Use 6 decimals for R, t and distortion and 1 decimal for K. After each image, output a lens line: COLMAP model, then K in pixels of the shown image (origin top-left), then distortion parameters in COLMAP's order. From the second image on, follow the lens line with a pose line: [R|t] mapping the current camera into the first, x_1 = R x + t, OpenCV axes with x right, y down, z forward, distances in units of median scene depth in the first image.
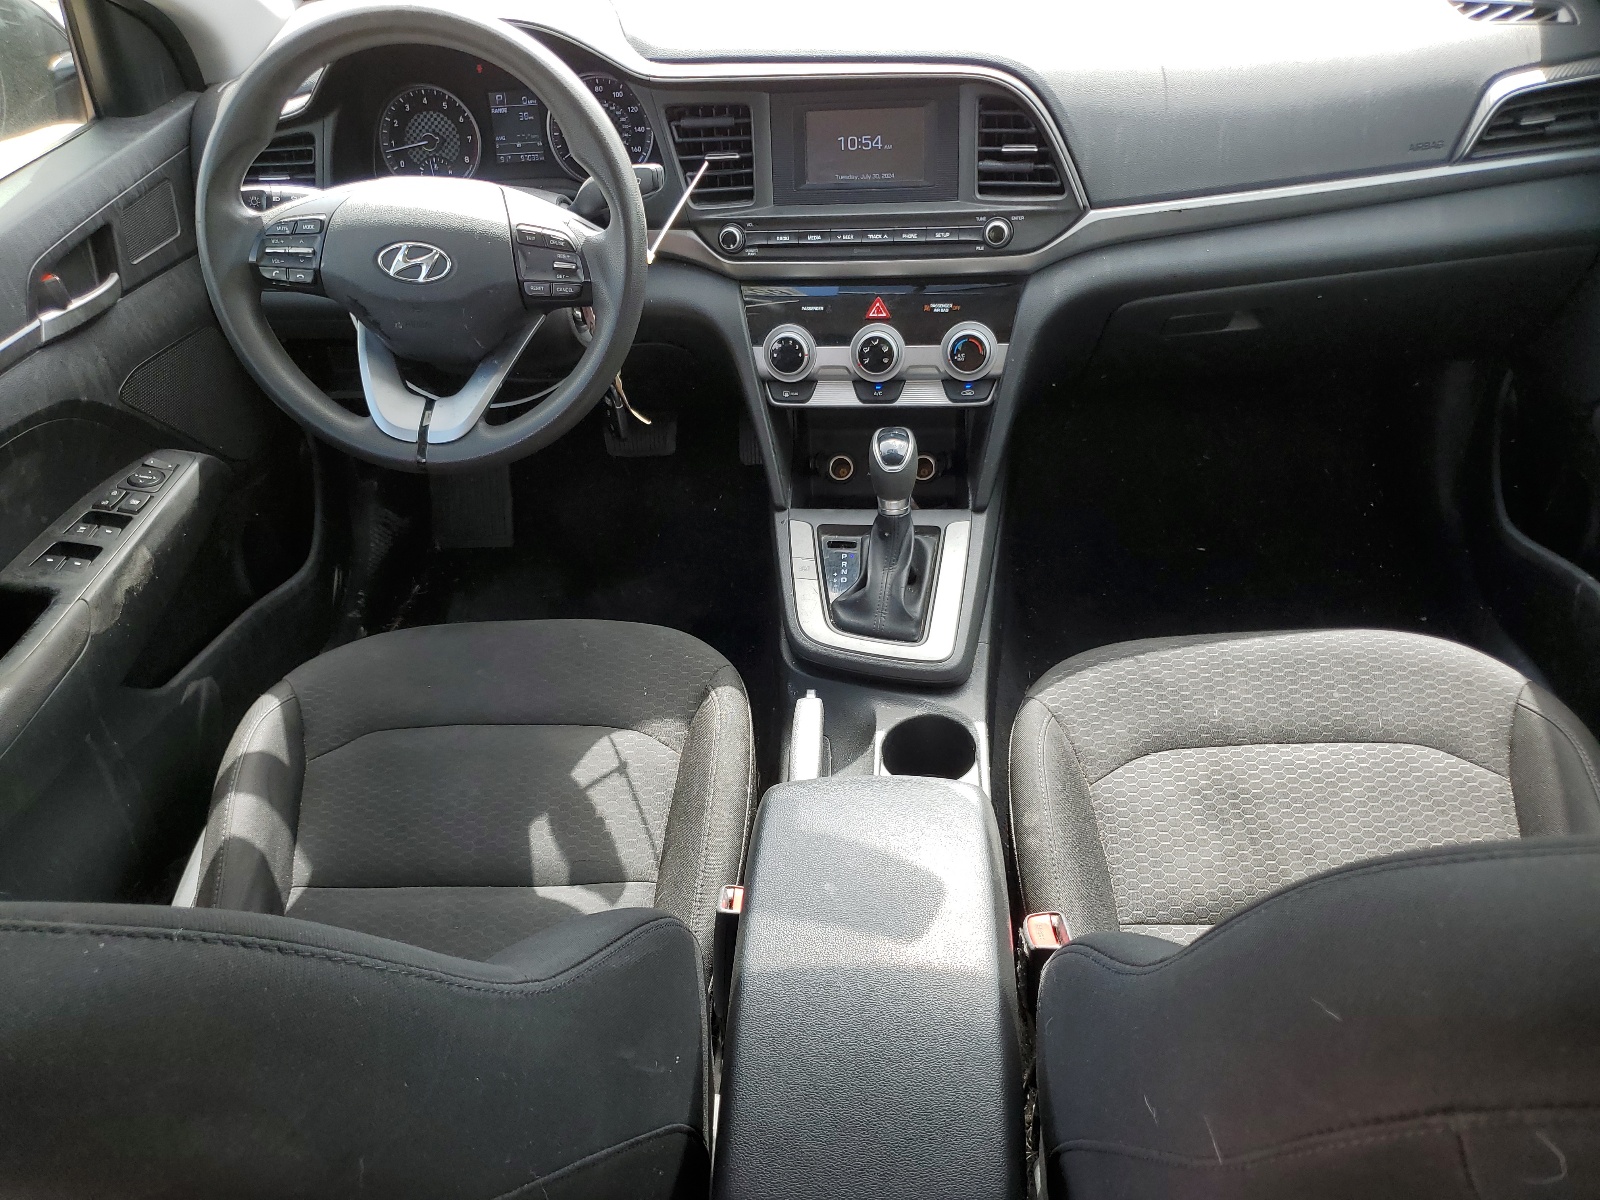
lens RADIAL K [[1211.8, 0, 798.8], [0, 1211.8, 600.8], [0, 0, 1]] dist [0.004053, 0.000279]
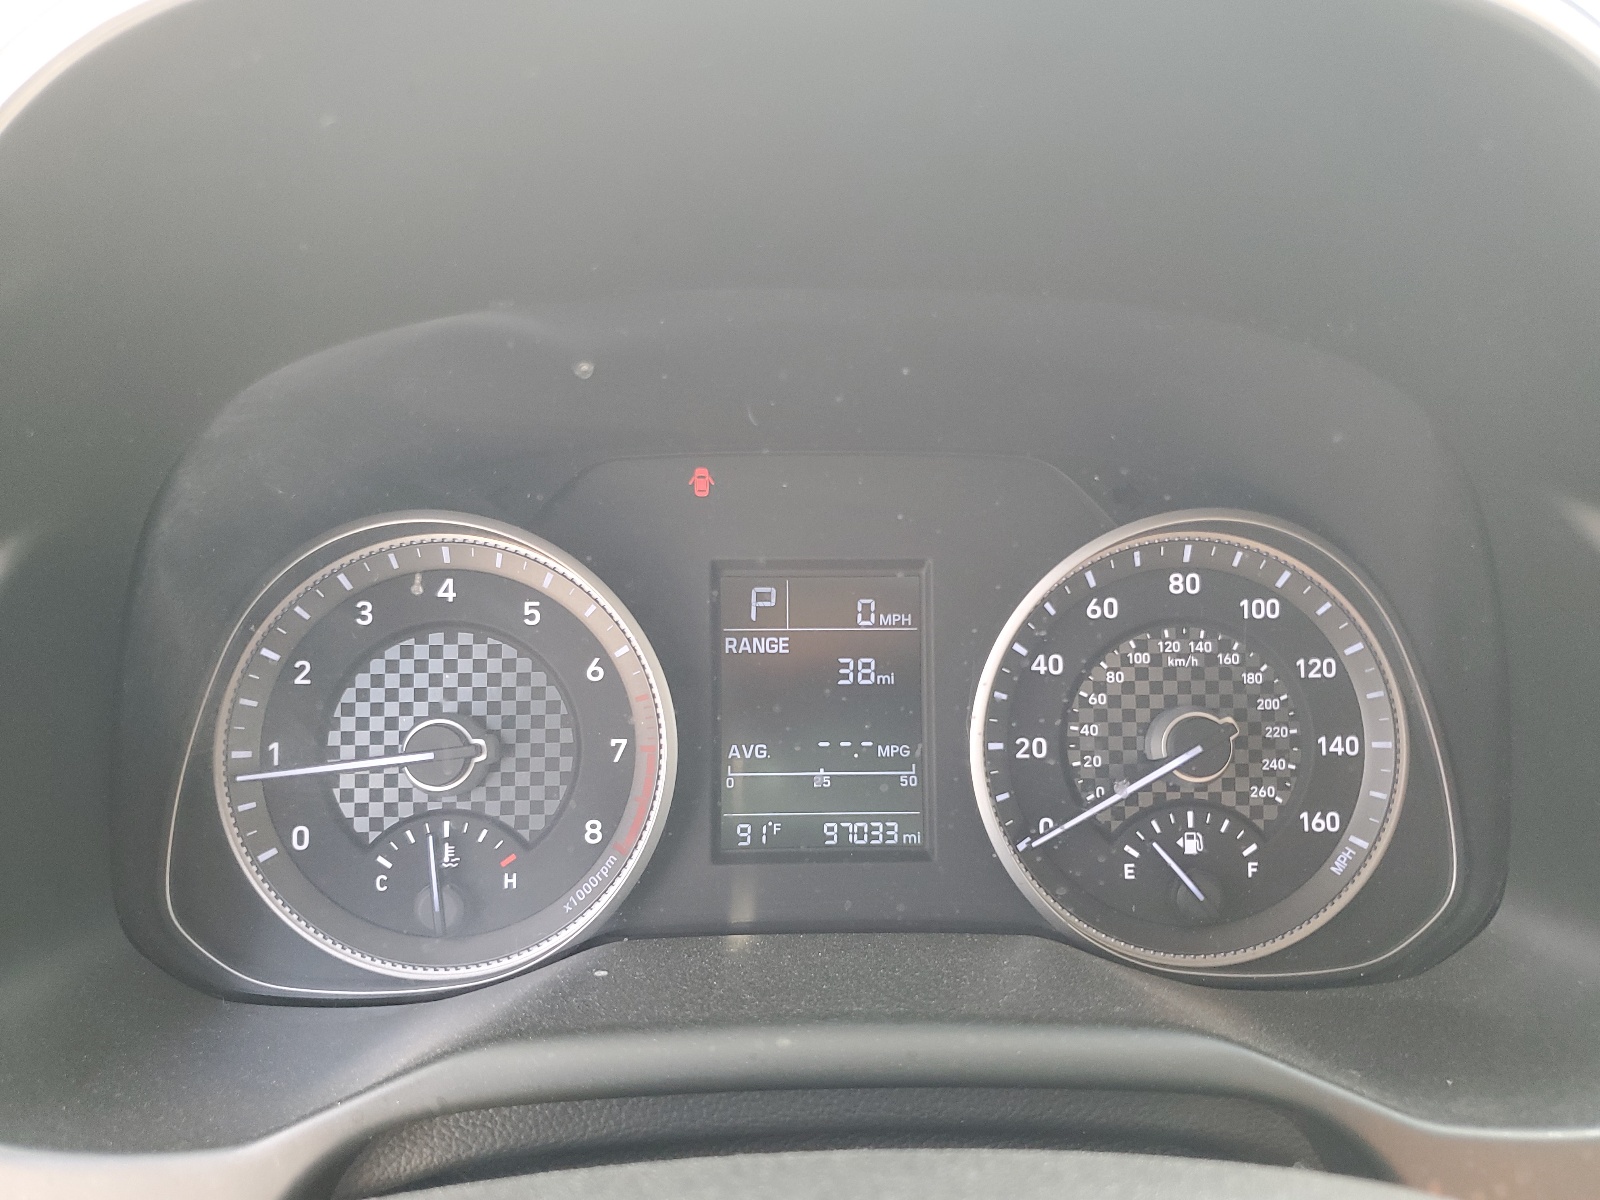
lens RADIAL K [[1211.8, 0, 800.5], [0, 1211.8, 601.3], [0, 0, 1]] dist [0.004053, 0.000279]
pose [[0.991276, 0.057166, 0.118757, -0.266166], [0.000141, 0.900580, -0.434690, -0.304687], [-0.131800, 0.430915, 0.892716, 0.773695]]
